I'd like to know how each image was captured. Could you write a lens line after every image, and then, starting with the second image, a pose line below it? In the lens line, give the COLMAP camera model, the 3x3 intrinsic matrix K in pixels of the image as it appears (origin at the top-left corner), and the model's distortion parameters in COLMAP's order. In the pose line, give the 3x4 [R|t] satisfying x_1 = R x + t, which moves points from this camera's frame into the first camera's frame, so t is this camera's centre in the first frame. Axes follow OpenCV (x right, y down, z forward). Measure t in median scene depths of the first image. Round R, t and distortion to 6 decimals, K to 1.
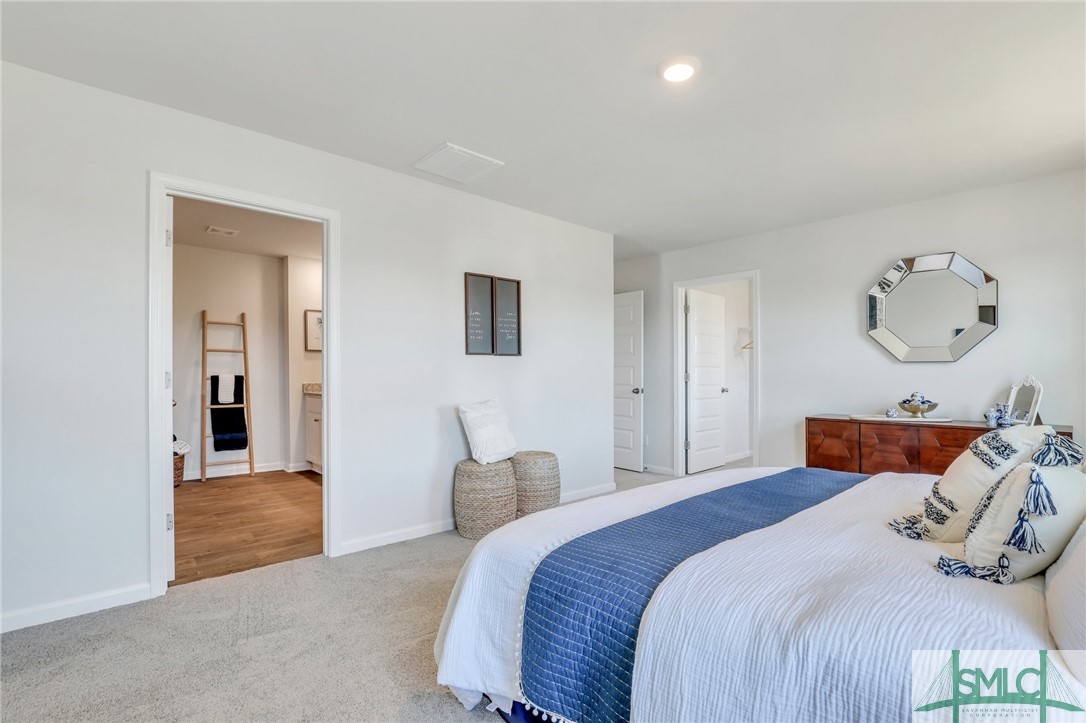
lens RADIAL K [[504.5, 0, 541.4], [0, 504.5, 365.3], [0, 0, 1]] dist [-0.027438, 0.001394]
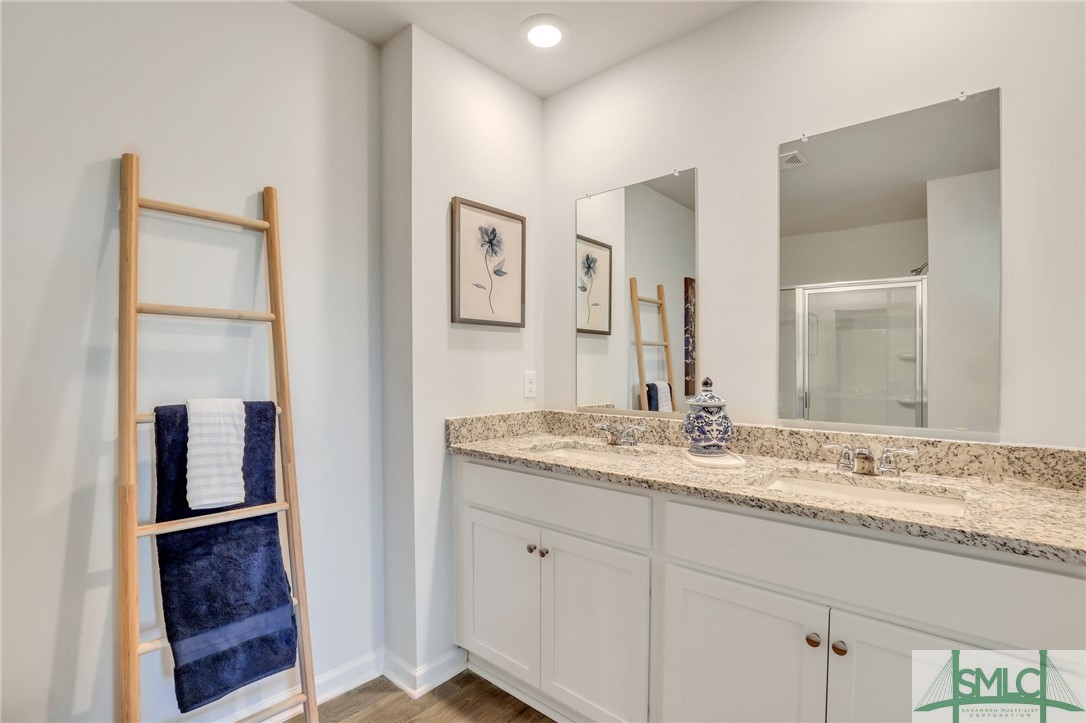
lens RADIAL K [[504.5, 0, 541.4], [0, 504.5, 365.3], [0, 0, 1]] dist [-0.027438, 0.001394]
pose [[0.993146, 0.001345, 0.116870, -0.481055], [-0.002568, 0.999944, 0.010310, -0.003800], [-0.116850, -0.010540, 0.993094, 0.702319]]
